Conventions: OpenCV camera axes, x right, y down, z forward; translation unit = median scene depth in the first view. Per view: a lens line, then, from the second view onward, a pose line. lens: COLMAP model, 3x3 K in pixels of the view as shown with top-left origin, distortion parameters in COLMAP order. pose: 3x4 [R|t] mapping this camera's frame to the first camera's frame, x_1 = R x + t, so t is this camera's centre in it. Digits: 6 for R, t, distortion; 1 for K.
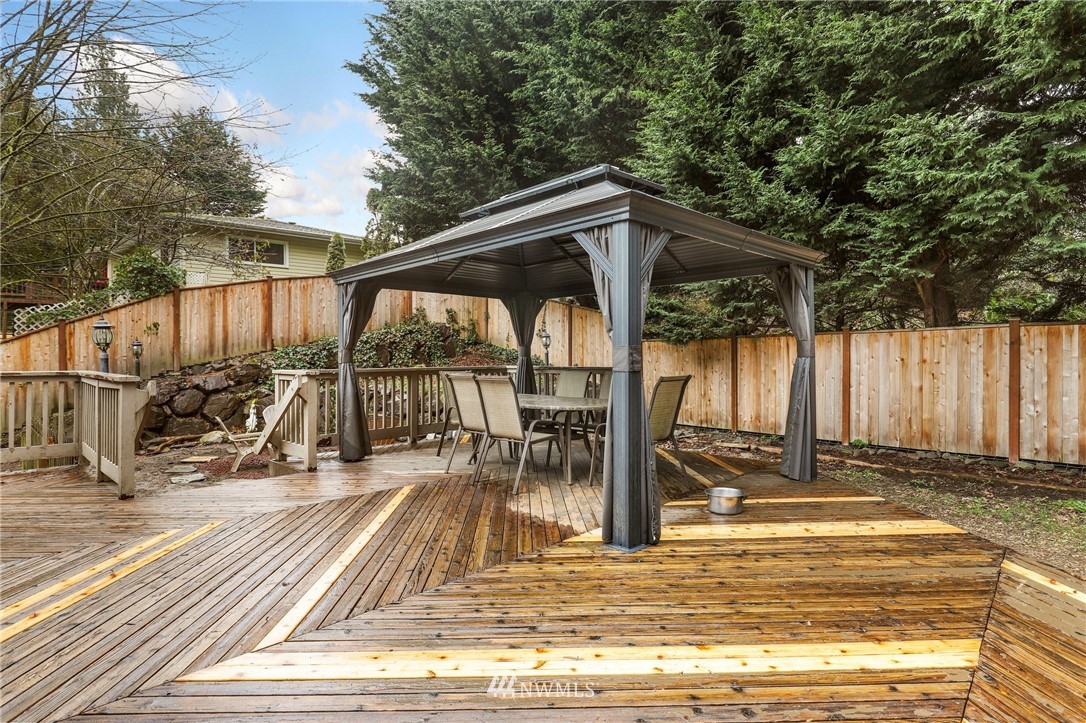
lens RADIAL K [[560.0, 0, 544.1], [0, 560.0, 359.8], [0, 0, 1]] dist [-0.003227, -0.000619]
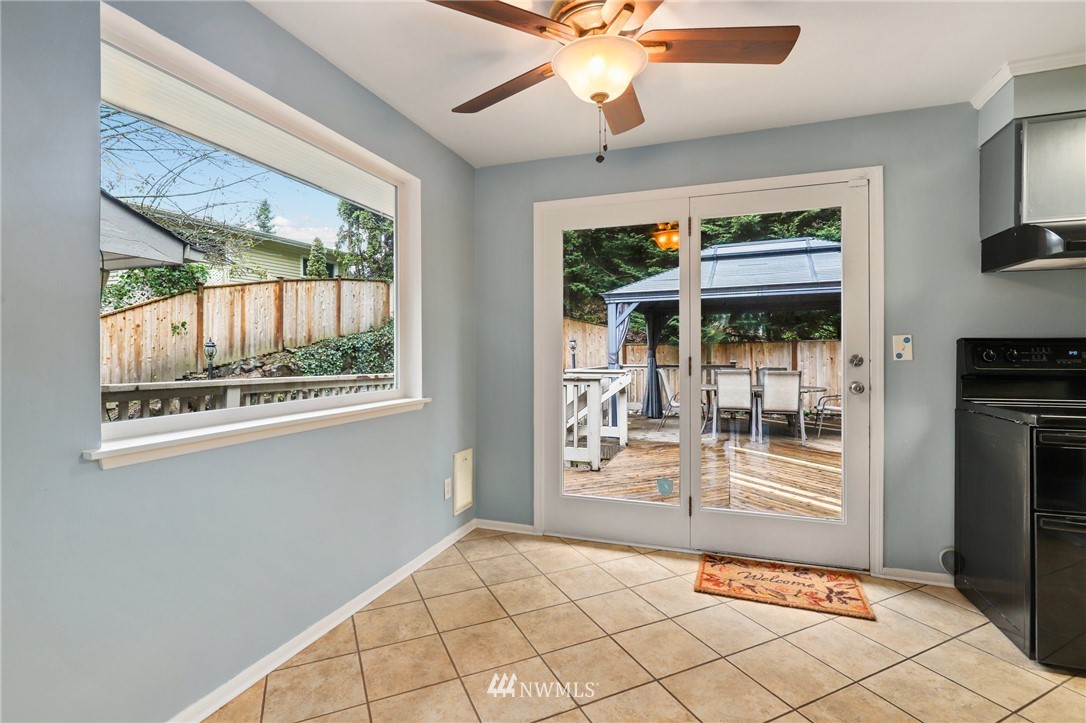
lens RADIAL K [[499.1, 0, 543.6], [0, 499.1, 356.1], [0, 0, 1]] dist [-0.012087, 0.001358]
pose [[0.923923, -0.001173, 0.382576, -0.432187], [0.002586, 0.999992, -0.003178, -0.004321], [-0.382569, 0.003926, 0.923919, -0.003013]]
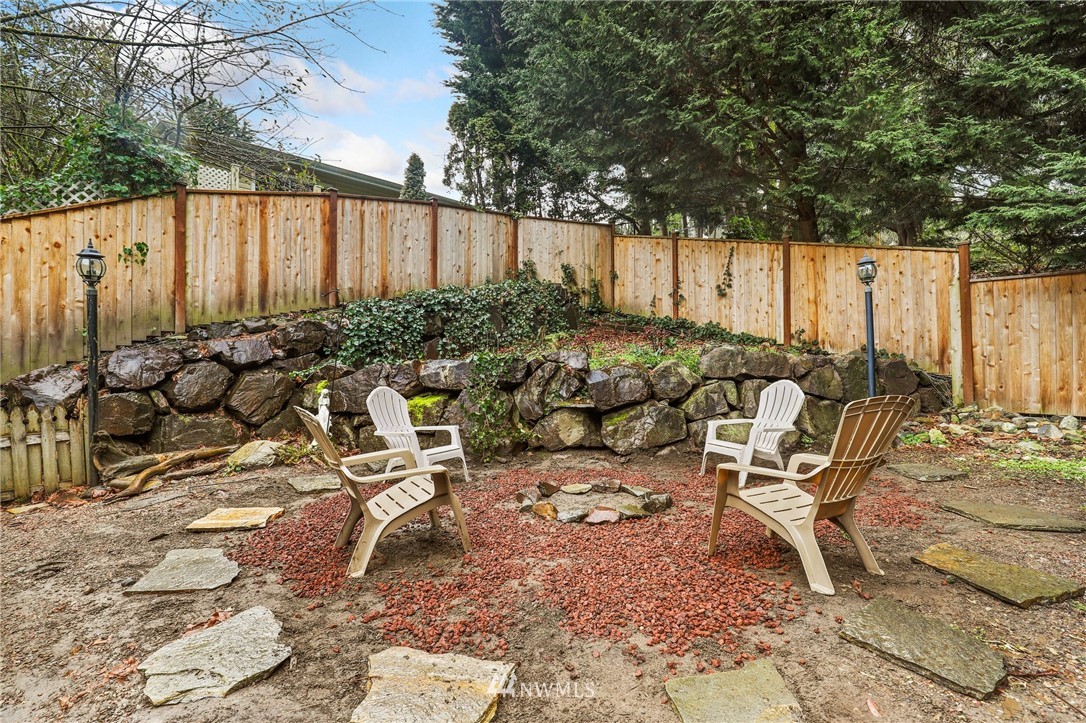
lens RADIAL K [[499.1, 0, 547.9], [0, 499.1, 357.4], [0, 0, 1]] dist [-0.012087, 0.001358]
pose [[0.998516, -0.003175, 0.054362, -0.304989], [0.003856, 0.999915, -0.012417, 0.051621], [-0.054318, 0.012609, 0.998444, 0.467695]]
